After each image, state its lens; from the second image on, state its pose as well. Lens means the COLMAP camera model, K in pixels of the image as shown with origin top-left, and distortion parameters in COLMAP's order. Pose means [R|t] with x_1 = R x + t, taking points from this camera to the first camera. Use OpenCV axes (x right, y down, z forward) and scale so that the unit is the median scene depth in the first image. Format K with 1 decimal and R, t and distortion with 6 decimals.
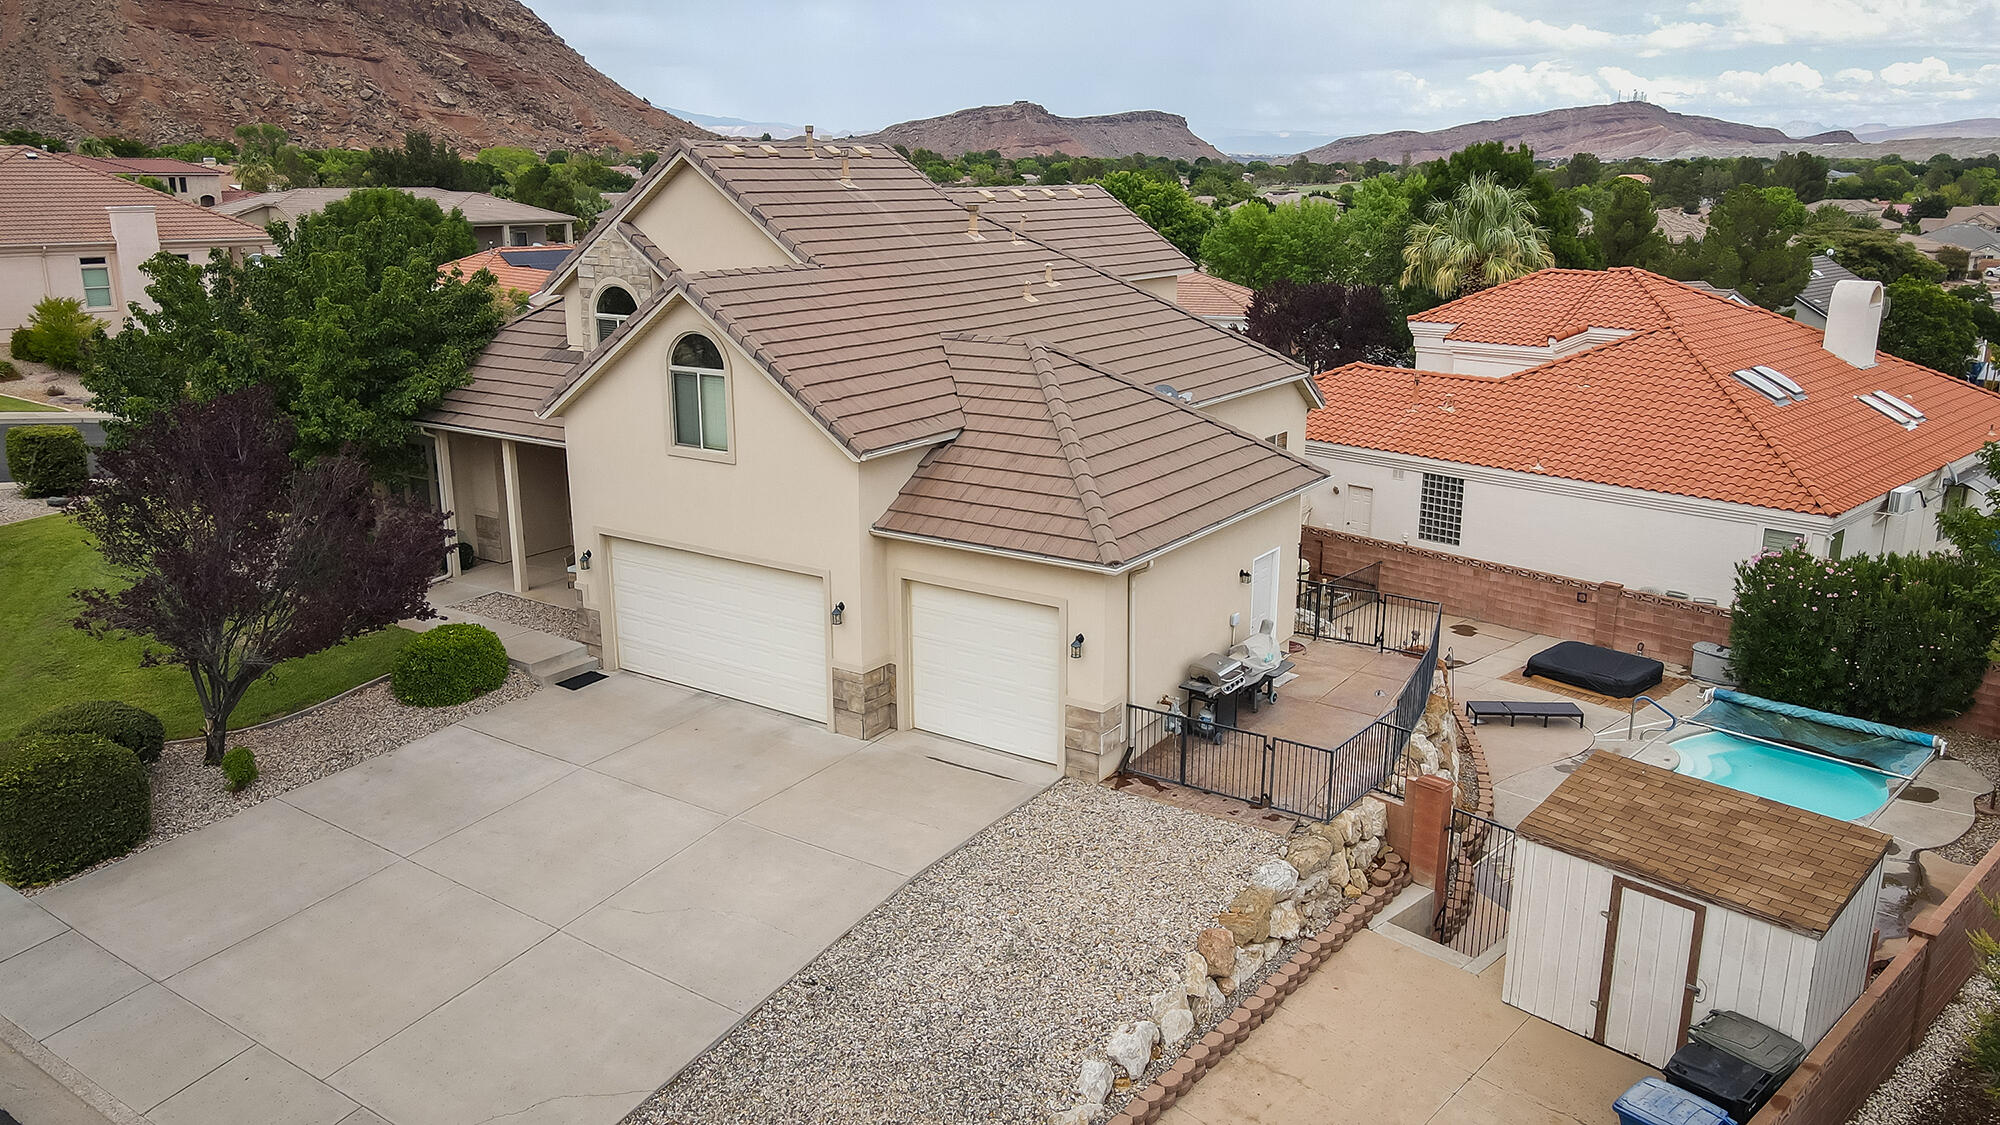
lens RADIAL K [[1470.9, 0, 993.7], [0, 1470.9, 557.4], [0, 0, 1]] dist [0.005837, 0.010274]
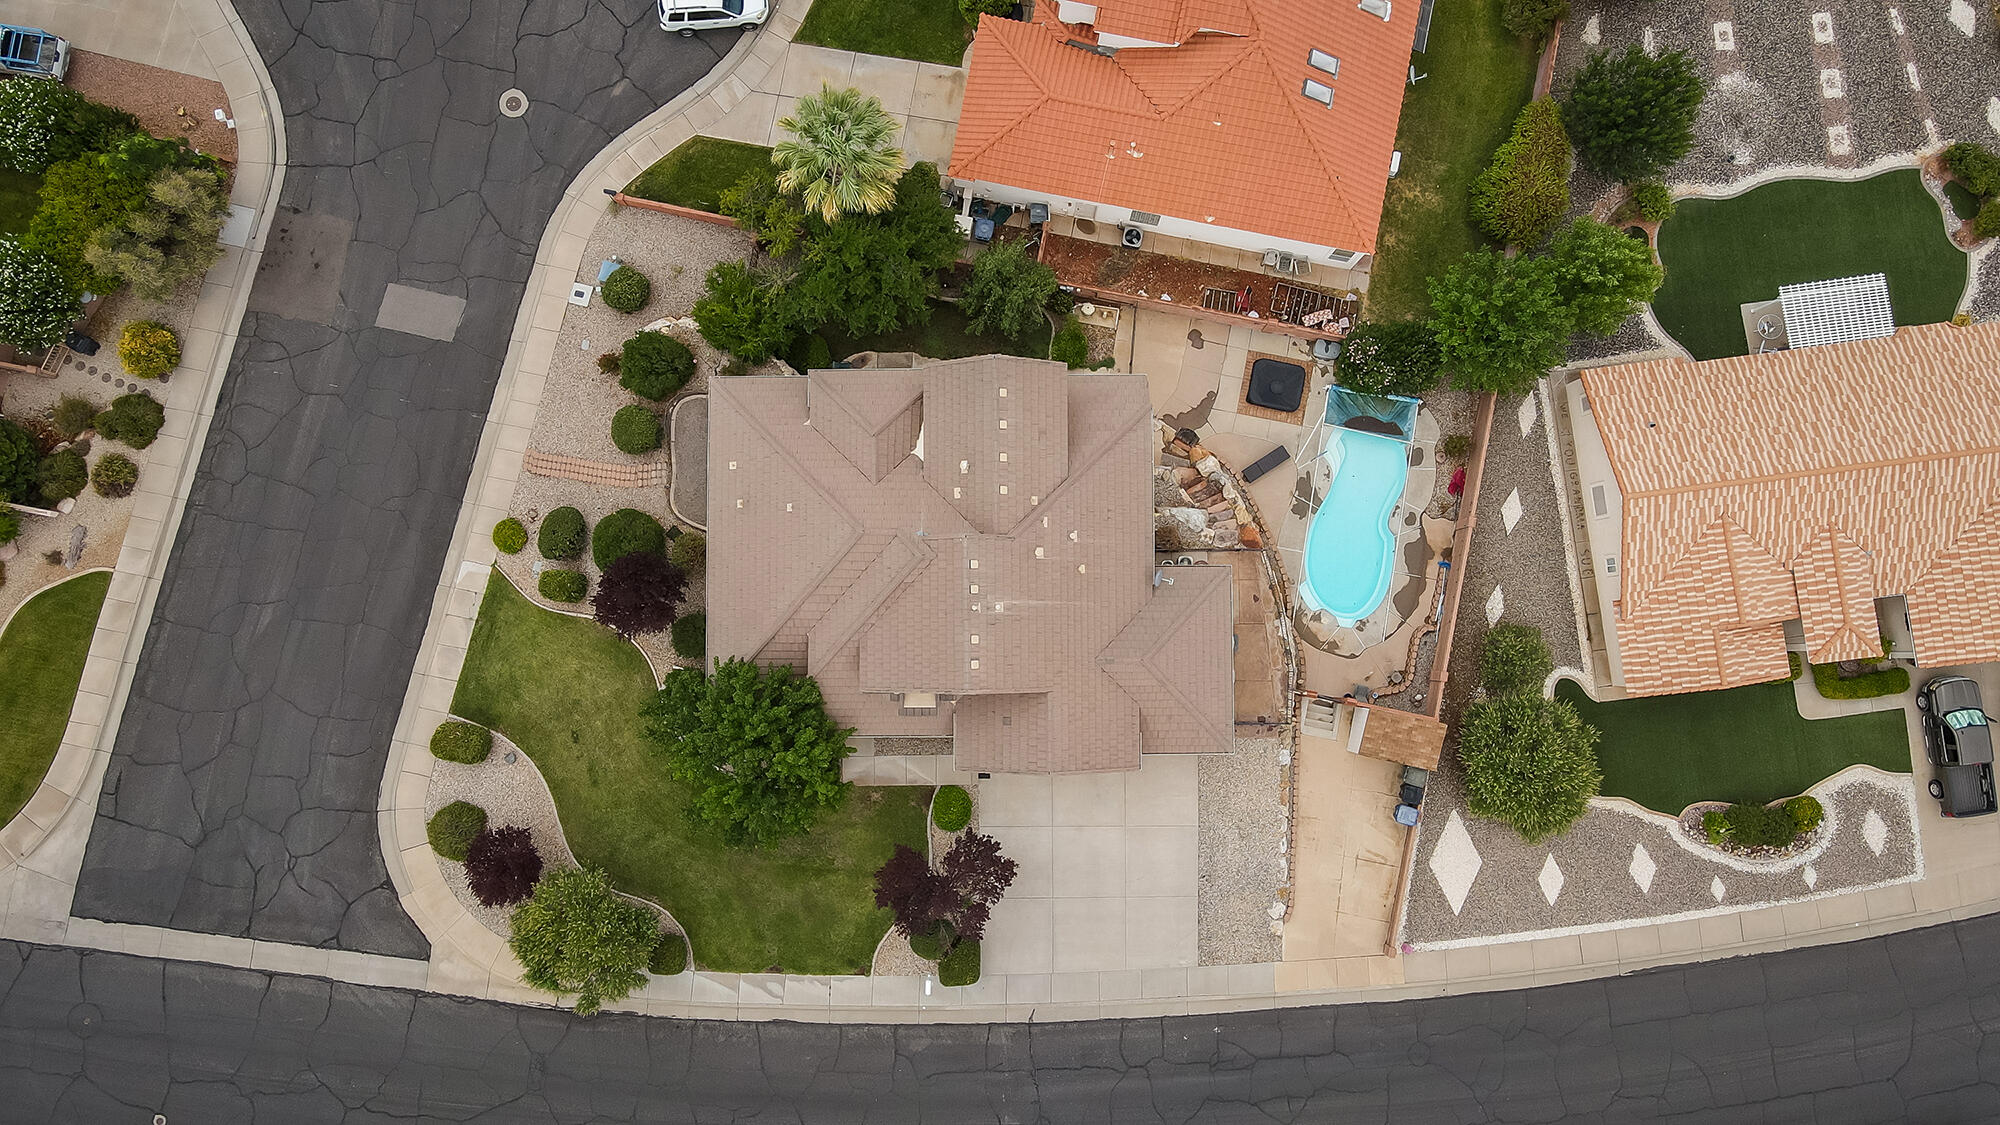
lens RADIAL K [[1470.9, 0, 993.7], [0, 1470.9, 557.4], [0, 0, 1]] dist [0.005837, 0.010274]
pose [[0.819892, -0.571572, 0.032894, -0.156194], [0.150721, 0.270916, 0.950730, -2.521546], [-0.552322, -0.774538, 0.308270, 0.549616]]
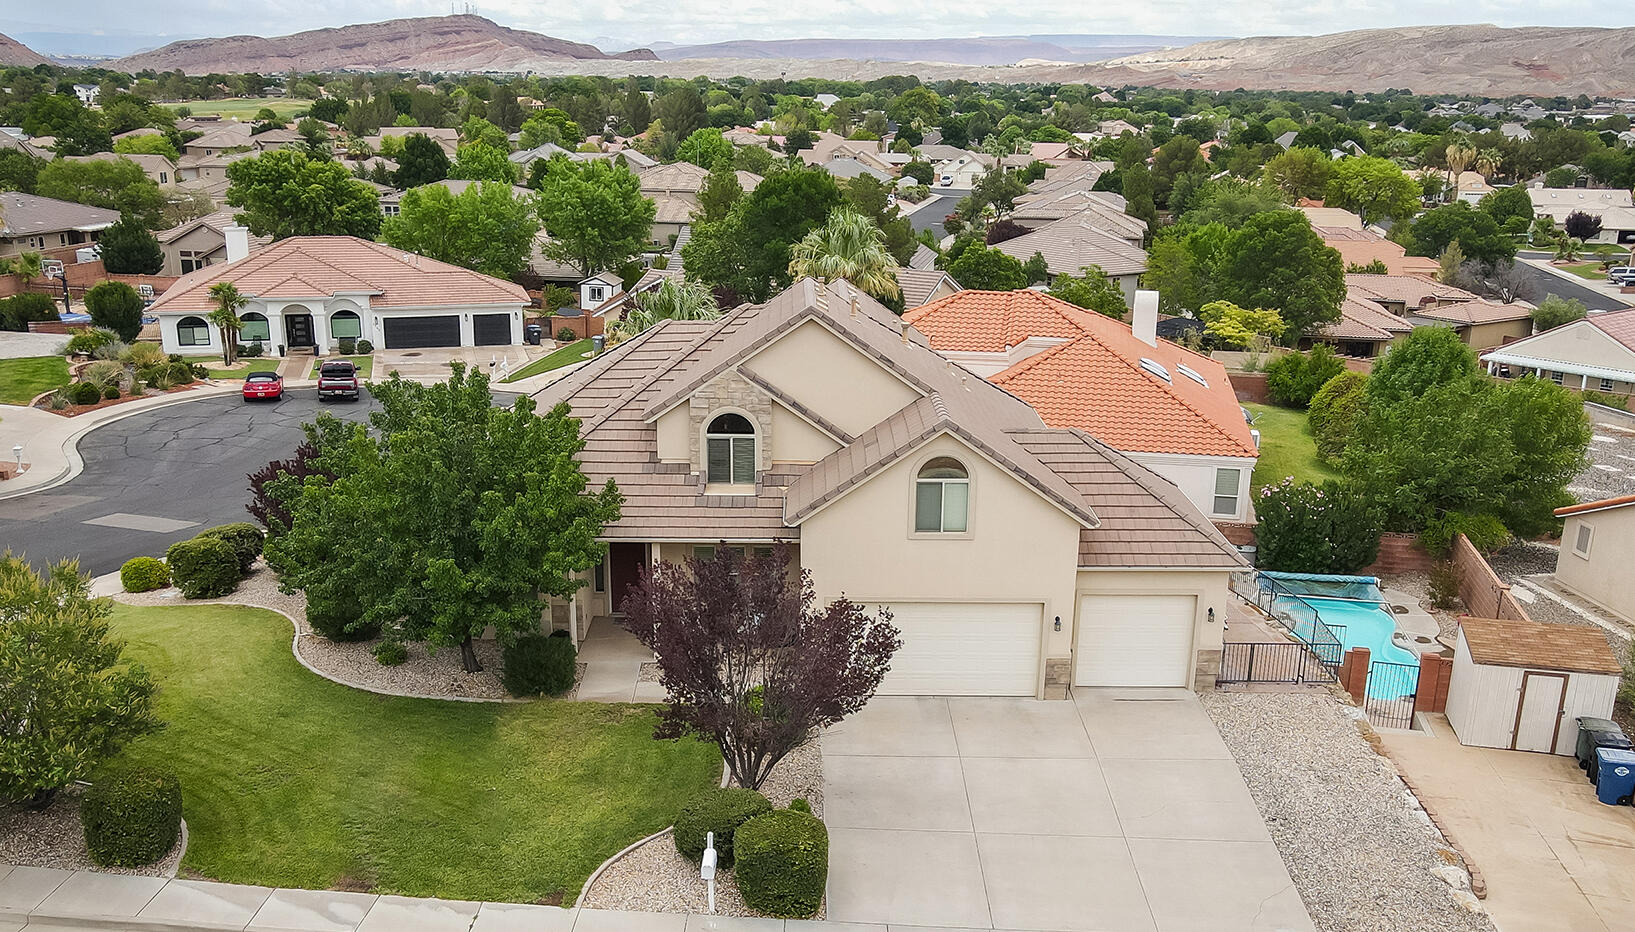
lens RADIAL K [[1473.5, 0, 814.0], [0, 1473.5, 554.5], [0, 0, 1]] dist [0.006128, 0.018155]
pose [[0.816722, -0.164660, 0.553039, -1.111616], [0.133826, 0.986341, 0.096036, -0.208474], [-0.561298, -0.004424, 0.827602, -0.145333]]
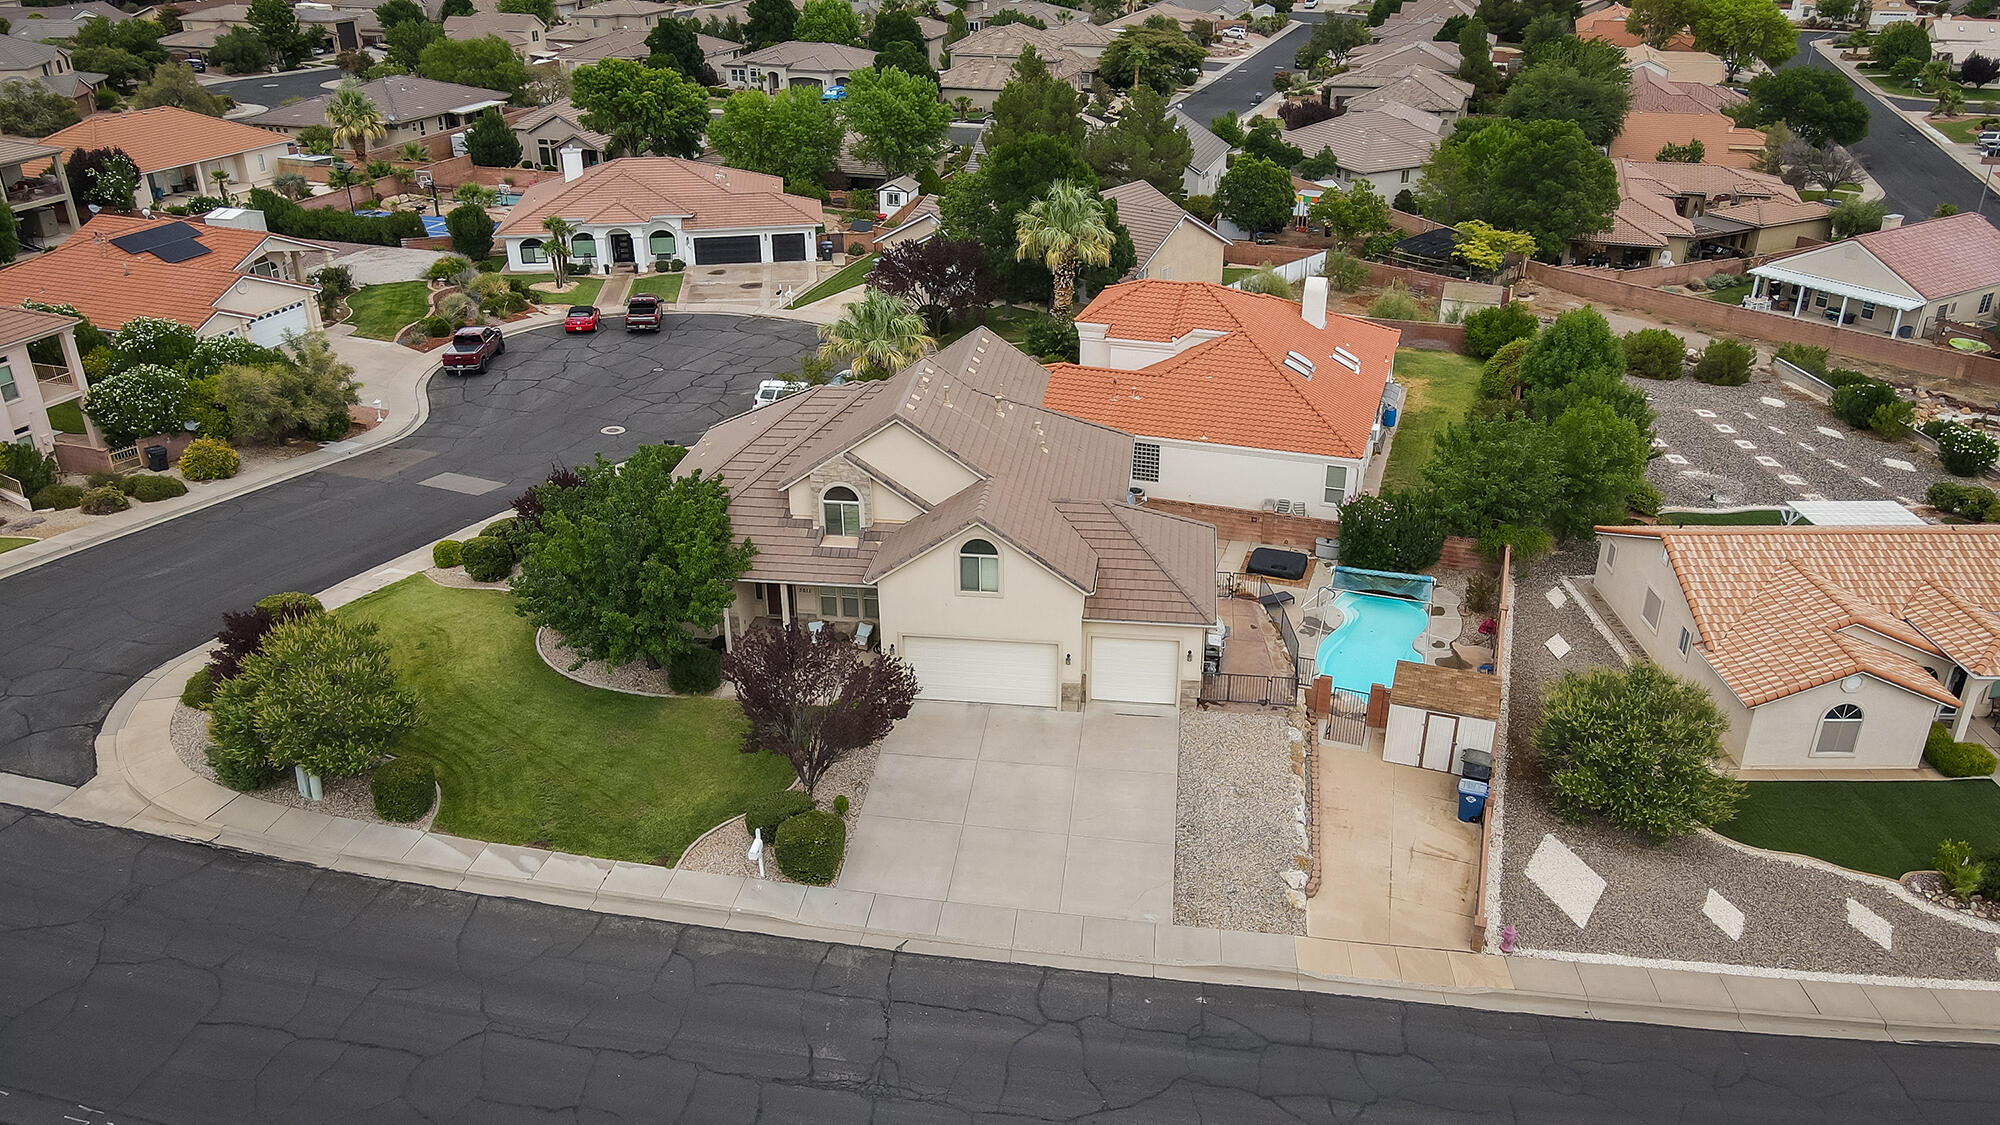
lens RADIAL K [[1470.9, 0, 993.7], [0, 1470.9, 557.4], [0, 0, 1]] dist [0.005837, 0.010274]
pose [[0.888745, -0.203230, 0.410889, -0.981363], [0.121674, 0.968784, 0.215992, -0.541145], [-0.441959, -0.141967, 0.885730, -0.755913]]
